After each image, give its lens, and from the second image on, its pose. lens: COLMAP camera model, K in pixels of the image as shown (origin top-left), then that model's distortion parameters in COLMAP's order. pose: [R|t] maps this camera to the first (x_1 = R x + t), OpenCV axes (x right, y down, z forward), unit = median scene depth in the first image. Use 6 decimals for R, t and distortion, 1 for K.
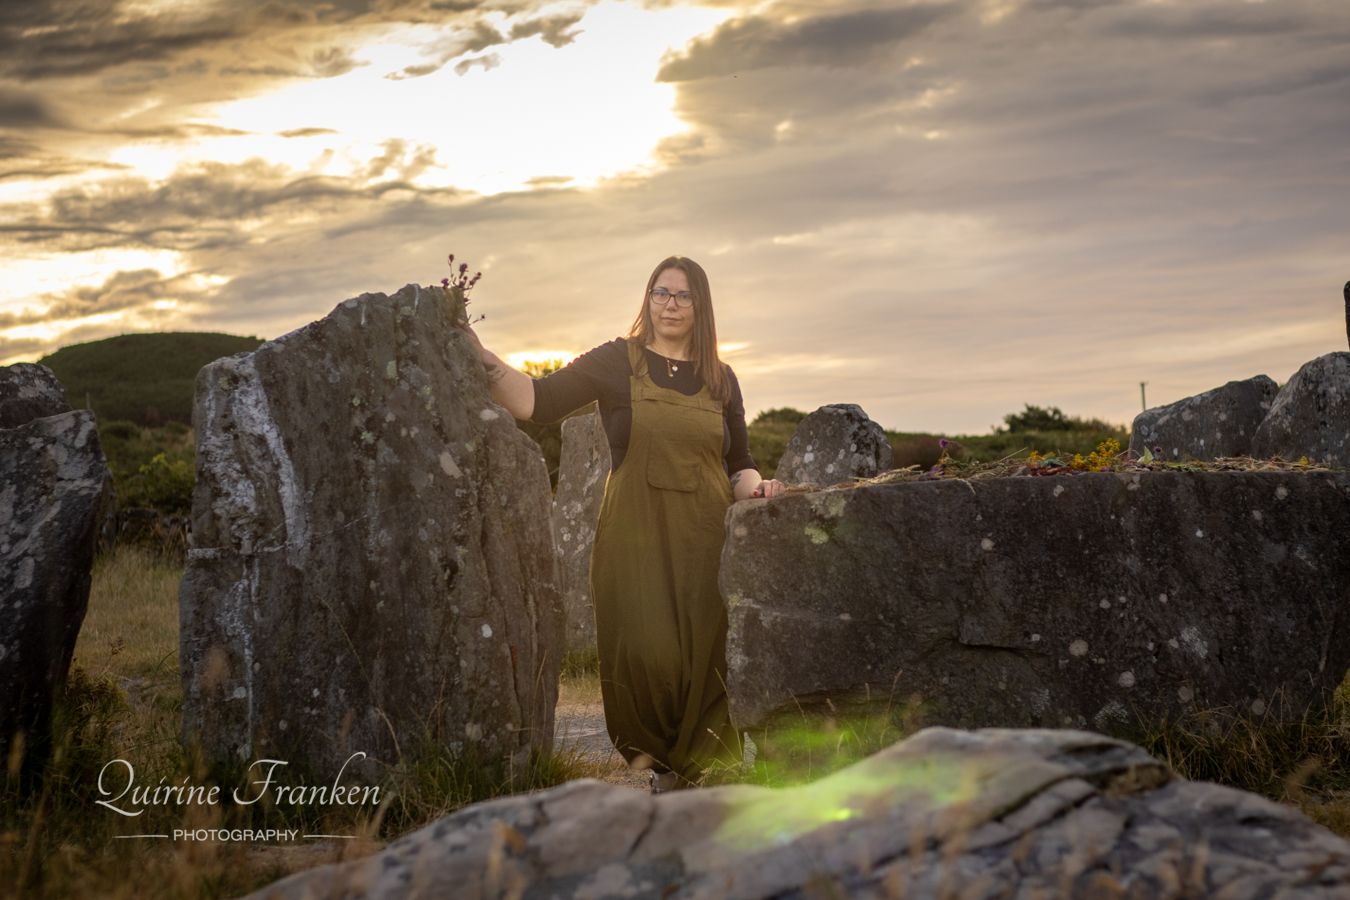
lens RADIAL K [[3802.3, 0, 675.0], [0, 3802.3, 450.0], [0, 0, 1]] dist [0.038110, -0.514517]
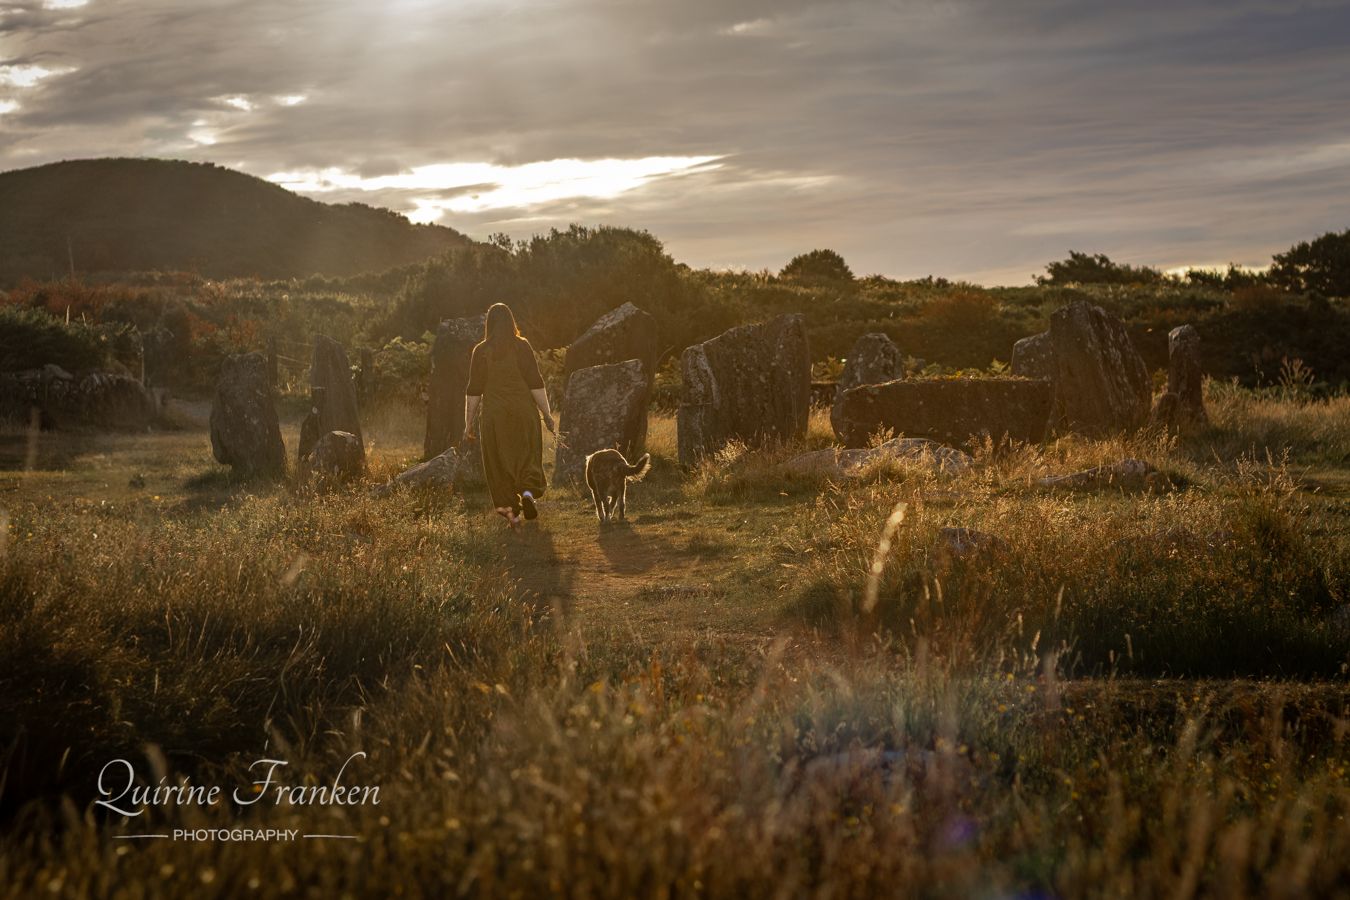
lens RADIAL K [[3802.3, 0, 675.0], [0, 3802.3, 450.0], [0, 0, 1]] dist [0.038110, -0.514517]
pose [[0.999958, 0.004034, -0.008283, -0.107585], [-0.003719, 0.999285, 0.037622, -0.059443], [0.008429, -0.037590, 0.999258, -2.369338]]
